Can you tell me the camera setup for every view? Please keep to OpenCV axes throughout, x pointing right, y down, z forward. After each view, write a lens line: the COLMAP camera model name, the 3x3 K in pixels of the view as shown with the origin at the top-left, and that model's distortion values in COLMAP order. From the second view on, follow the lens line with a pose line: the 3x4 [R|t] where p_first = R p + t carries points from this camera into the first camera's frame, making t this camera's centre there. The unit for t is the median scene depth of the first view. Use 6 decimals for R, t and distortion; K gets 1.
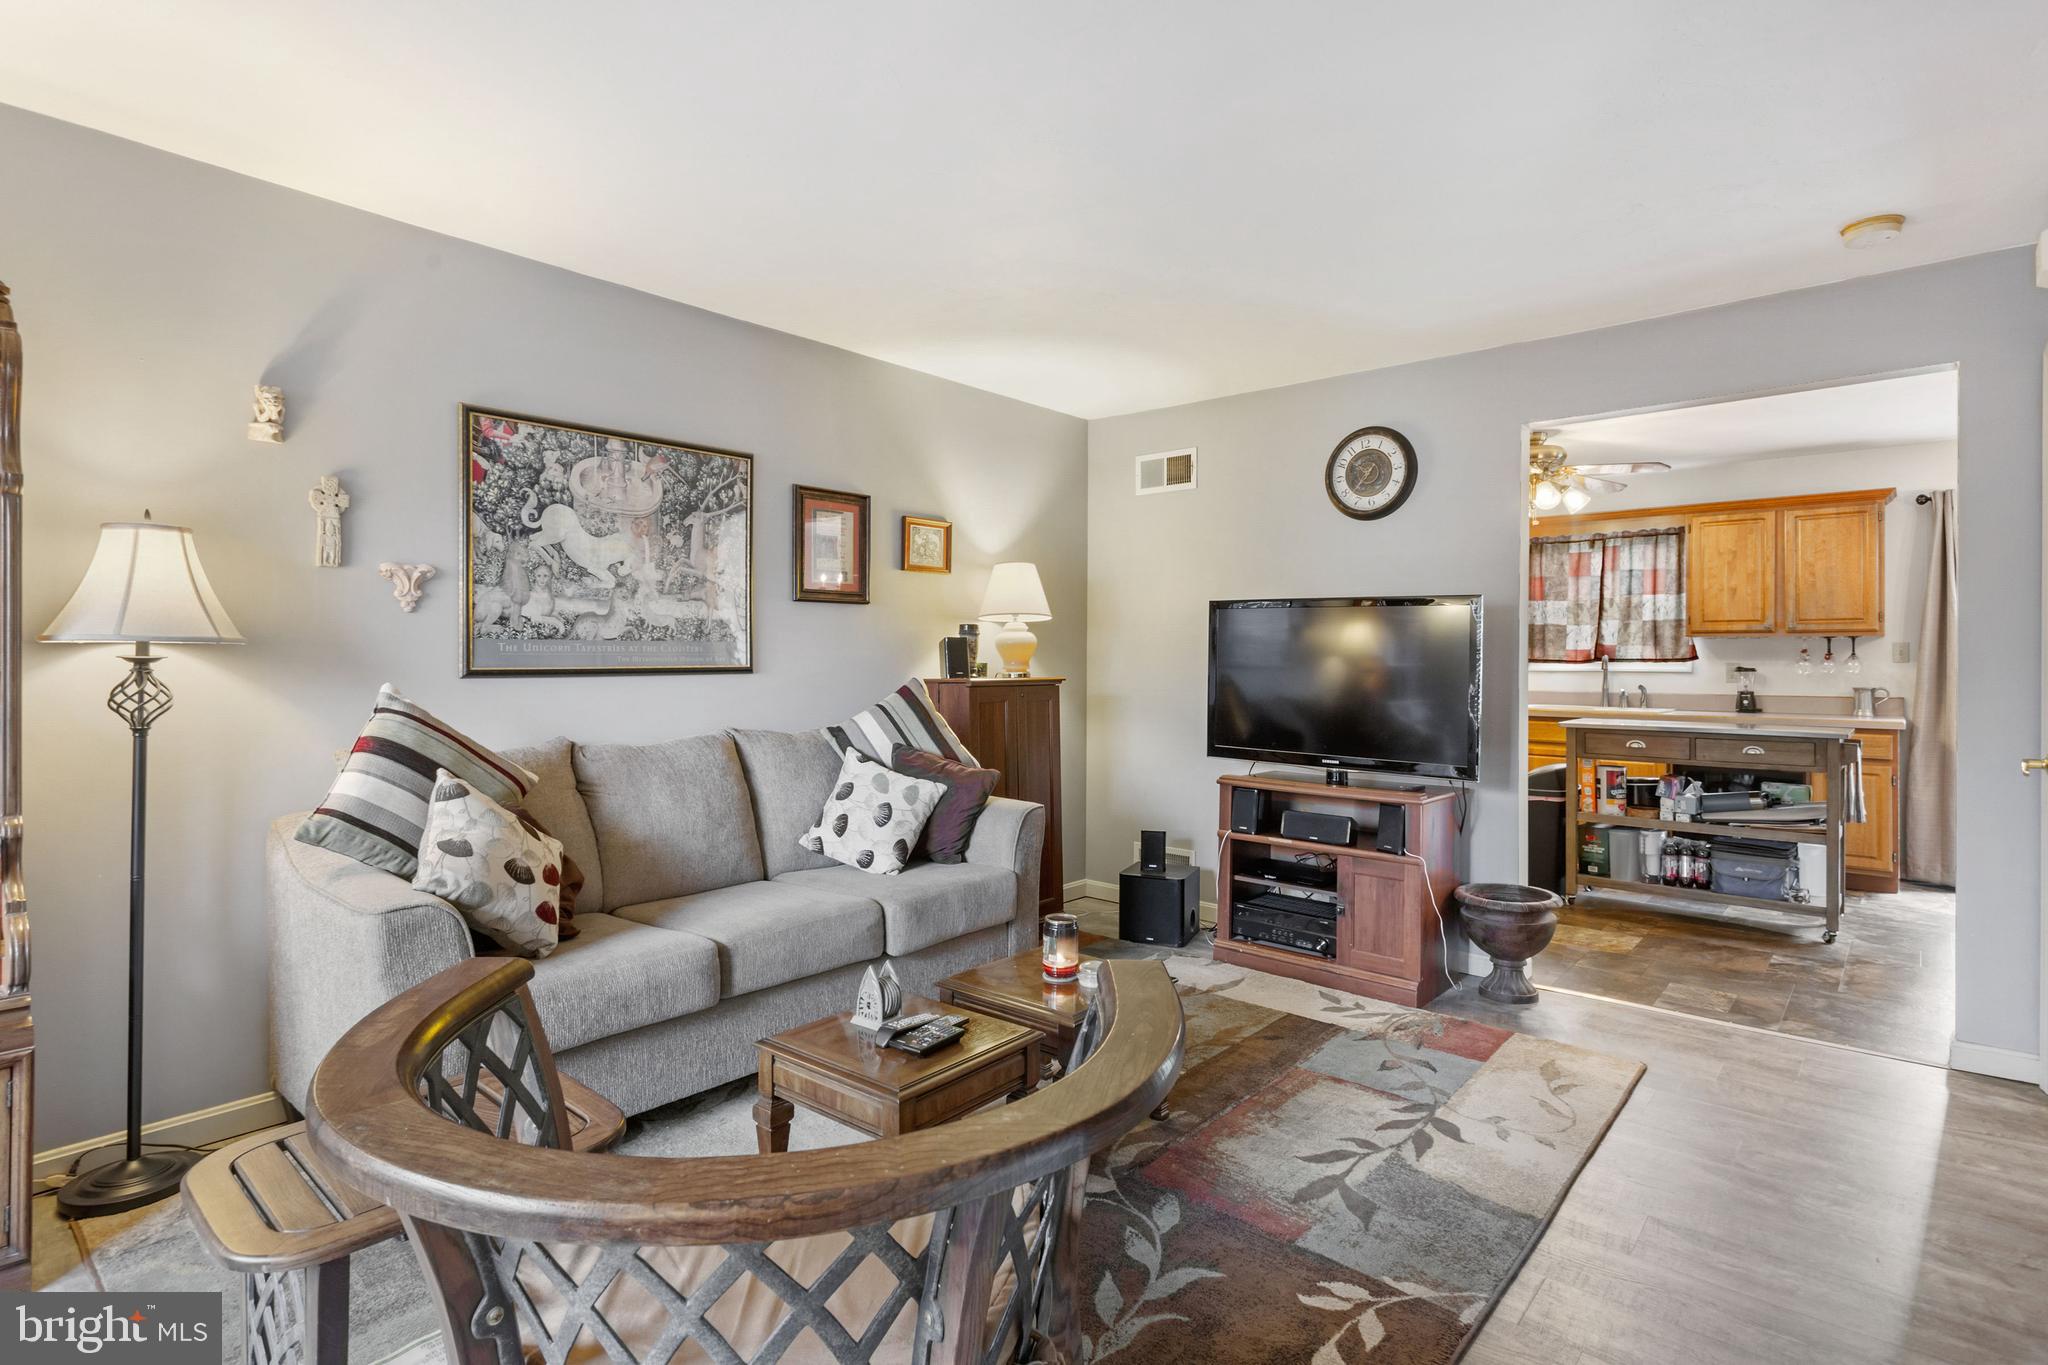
lens RADIAL K [[1014.9, 0, 1018.4], [0, 1014.9, 649.4], [0, 0, 1]] dist [0.001056, -0.000301]
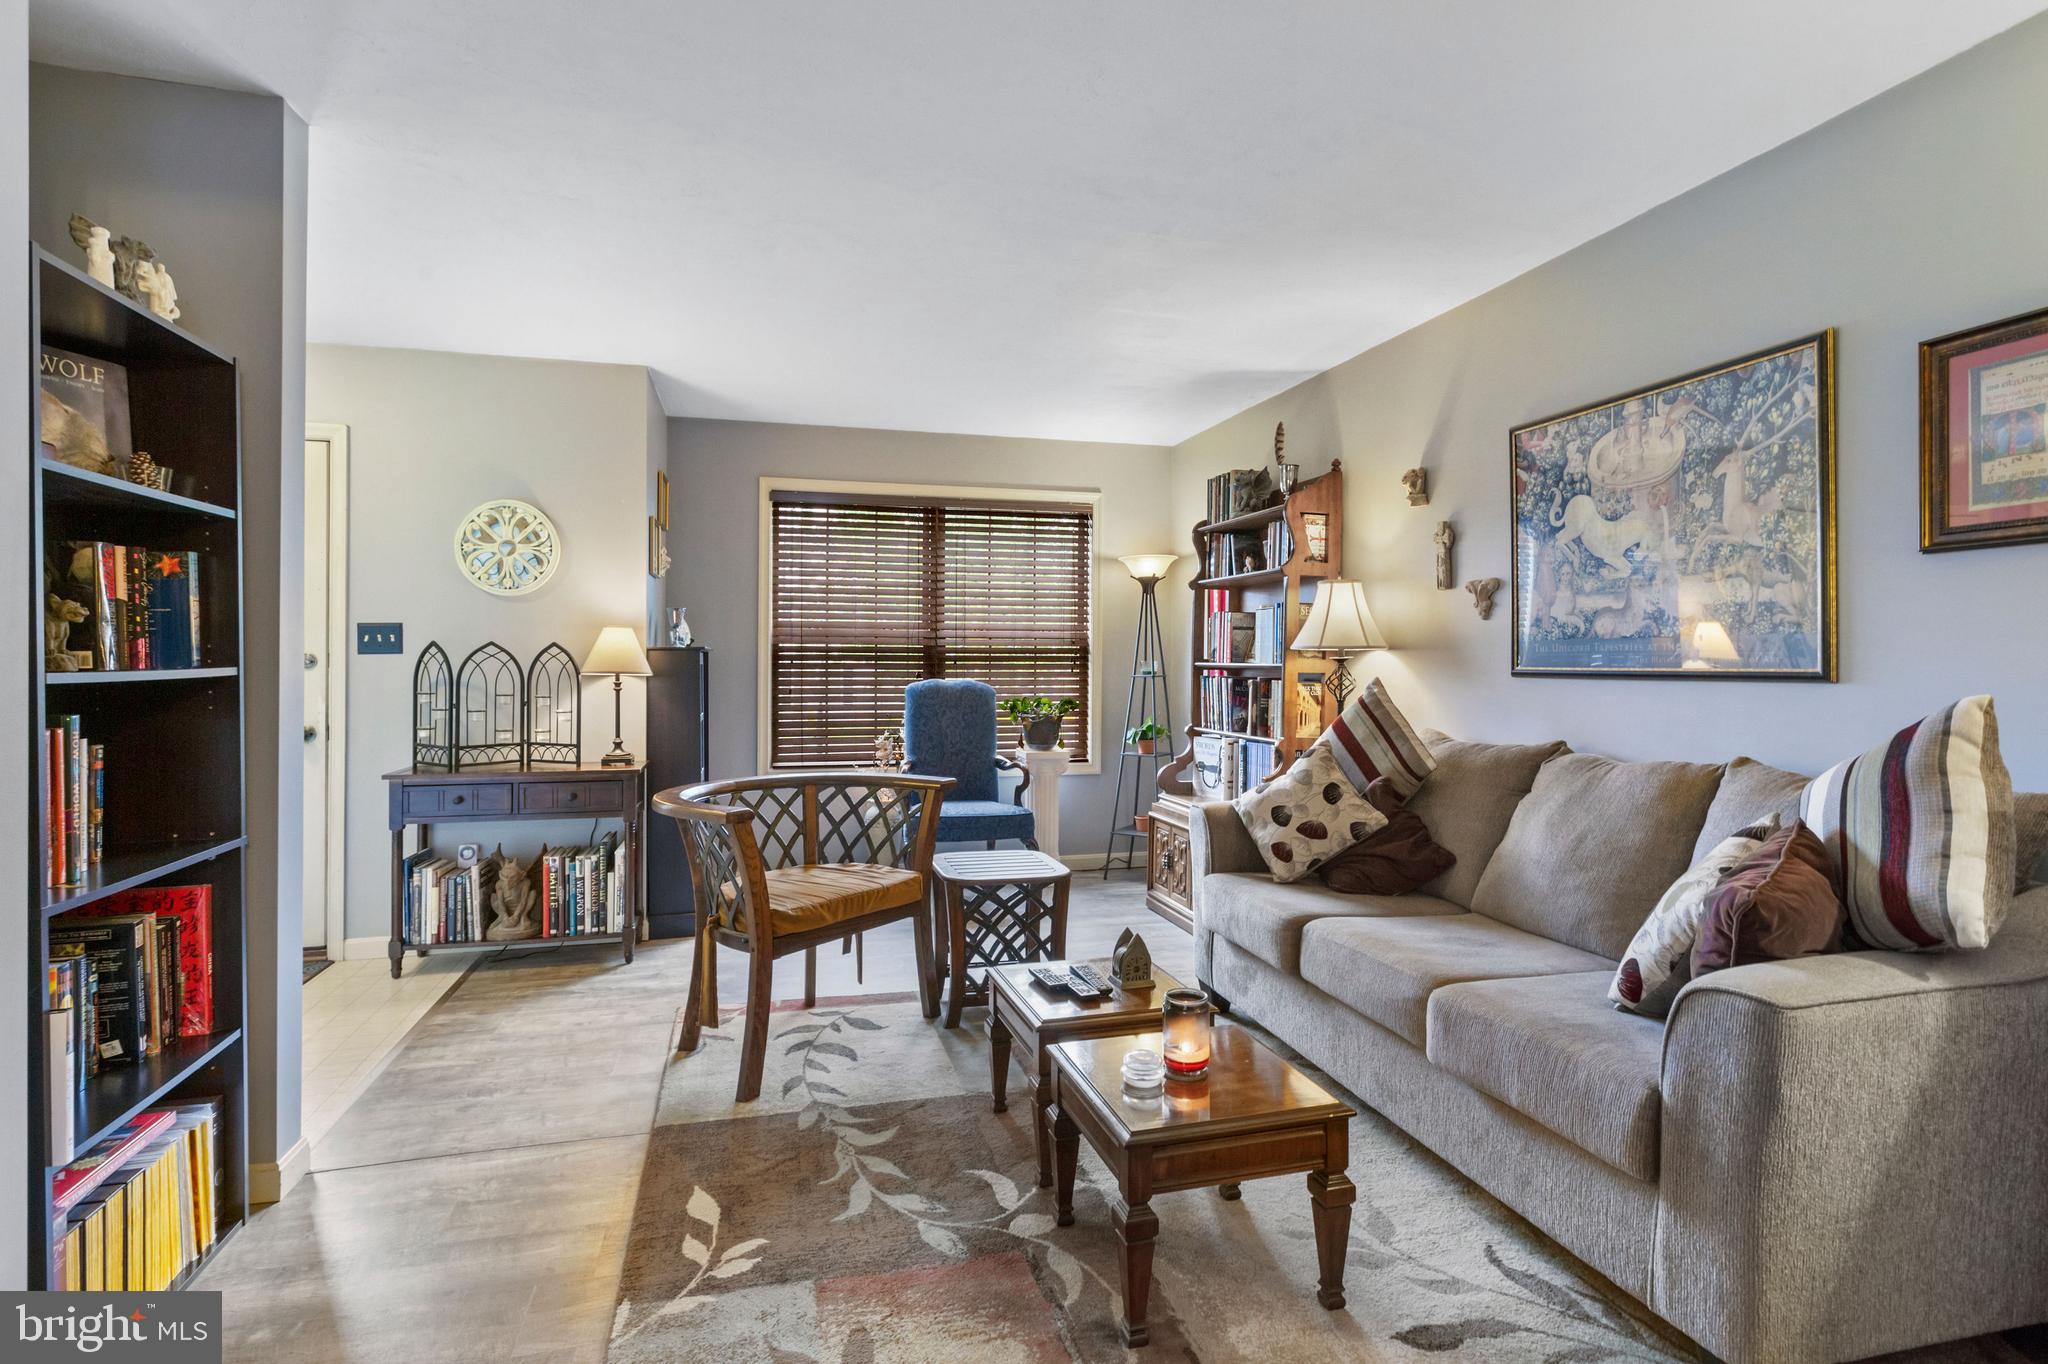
lens RADIAL K [[1014.9, 0, 1030.8], [0, 1014.9, 660.3], [0, 0, 1]] dist [0.001056, -0.000301]
pose [[-0.543826, -0.004128, -0.839188, 0.579519], [0.003697, 0.999966, -0.007315, 0.014079], [0.839190, -0.007080, -0.543793, 1.024479]]
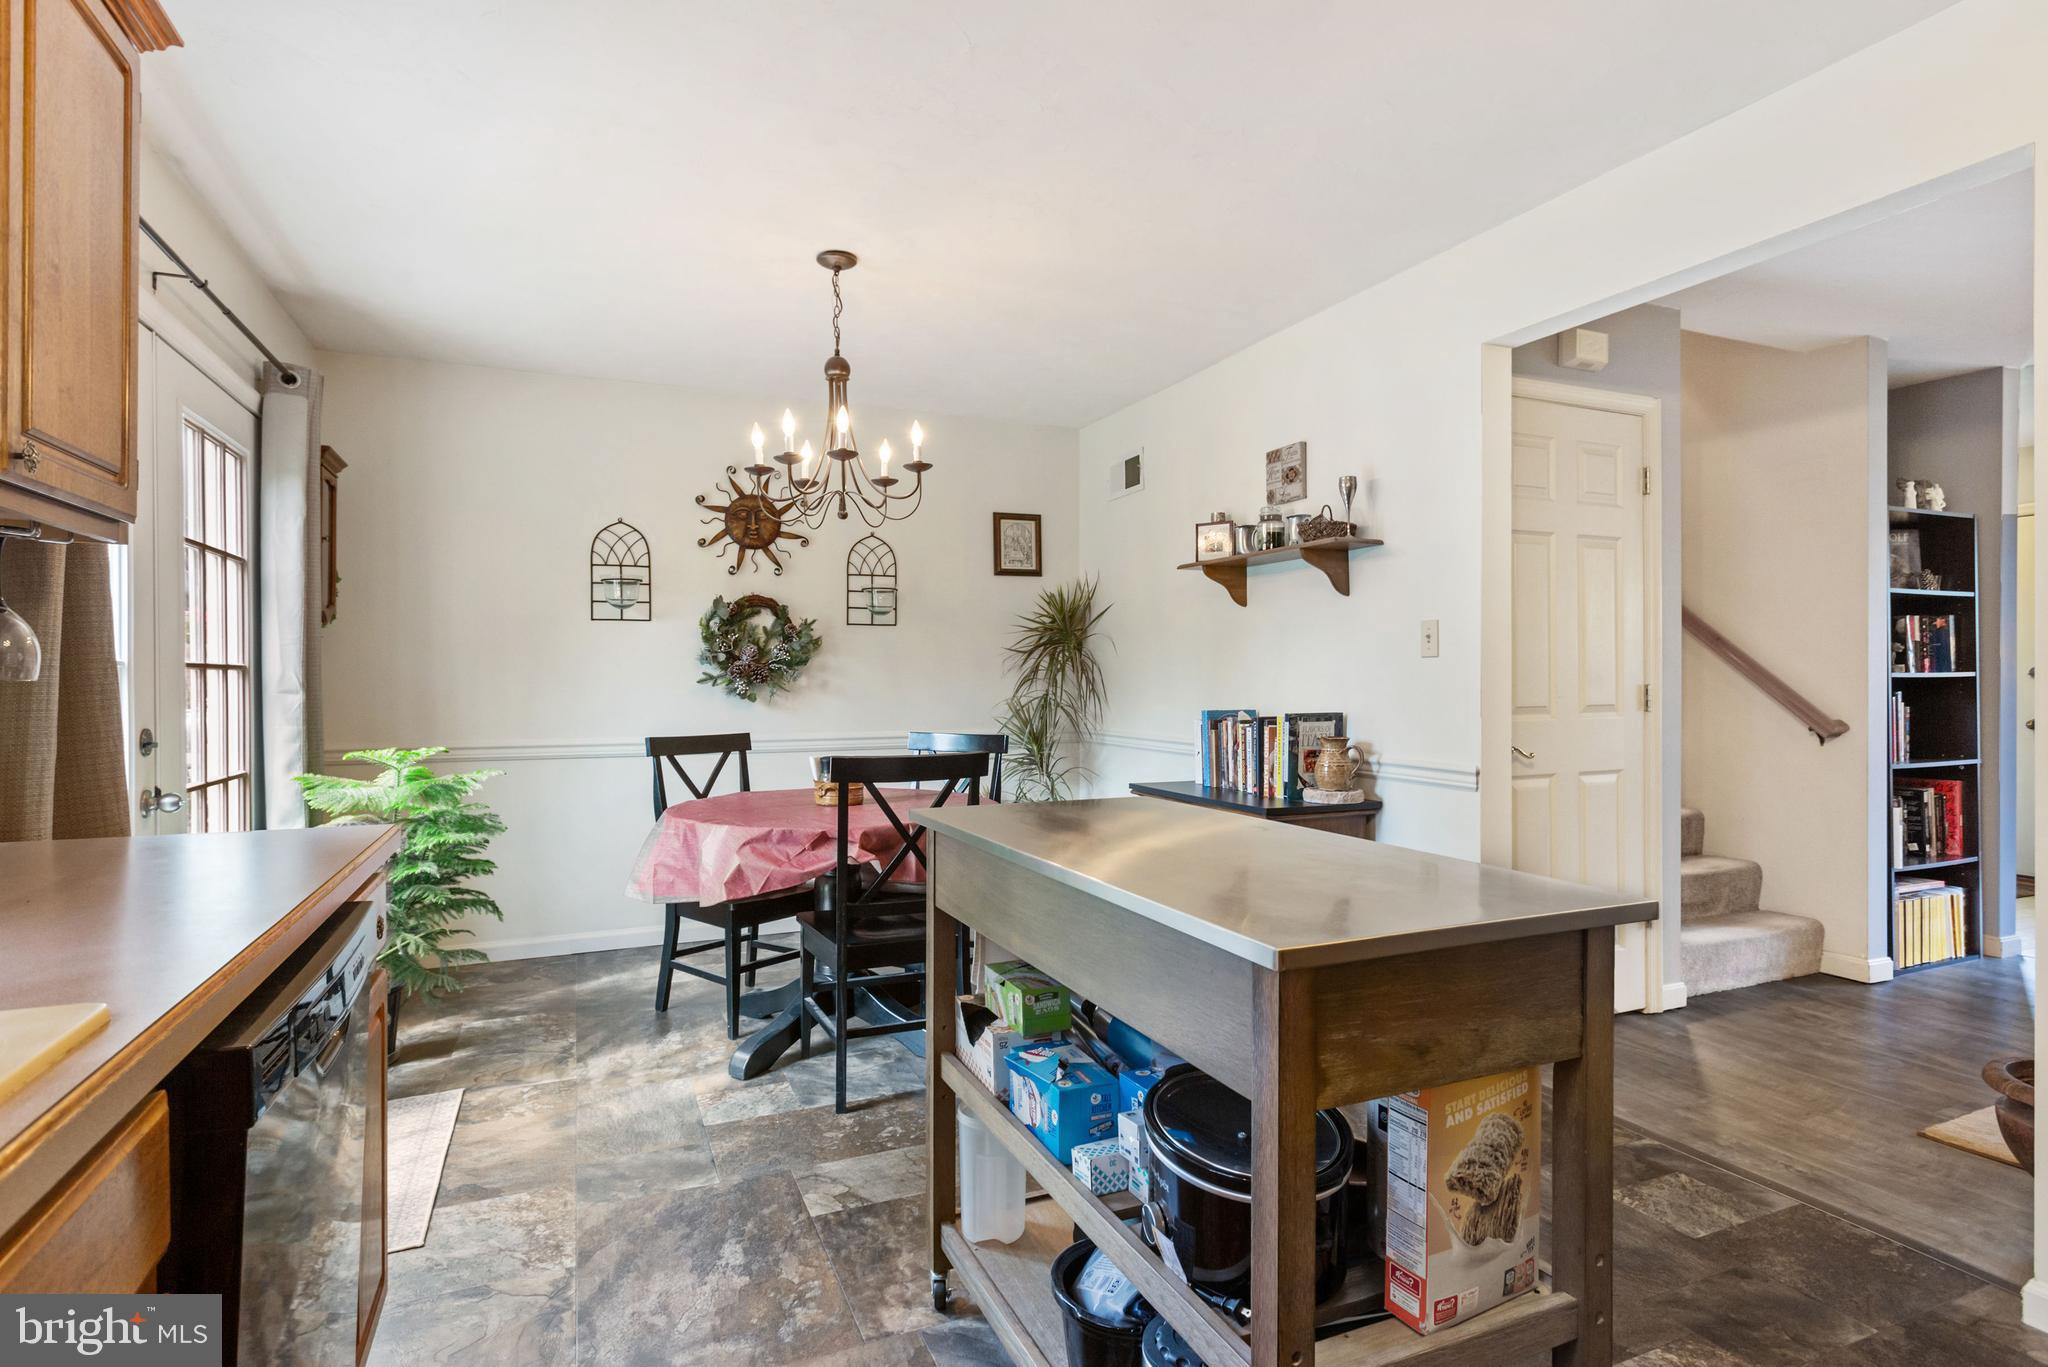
lens RADIAL K [[1014.9, 0, 1023.1], [0, 1014.9, 675.4], [0, 0, 1]] dist [0.001056, -0.000301]
pose [[-0.910596, -0.000800, 0.413296, 1.683071], [-0.003218, 0.999982, -0.005155, 0.063891], [-0.413284, -0.006024, -0.910582, 4.329383]]
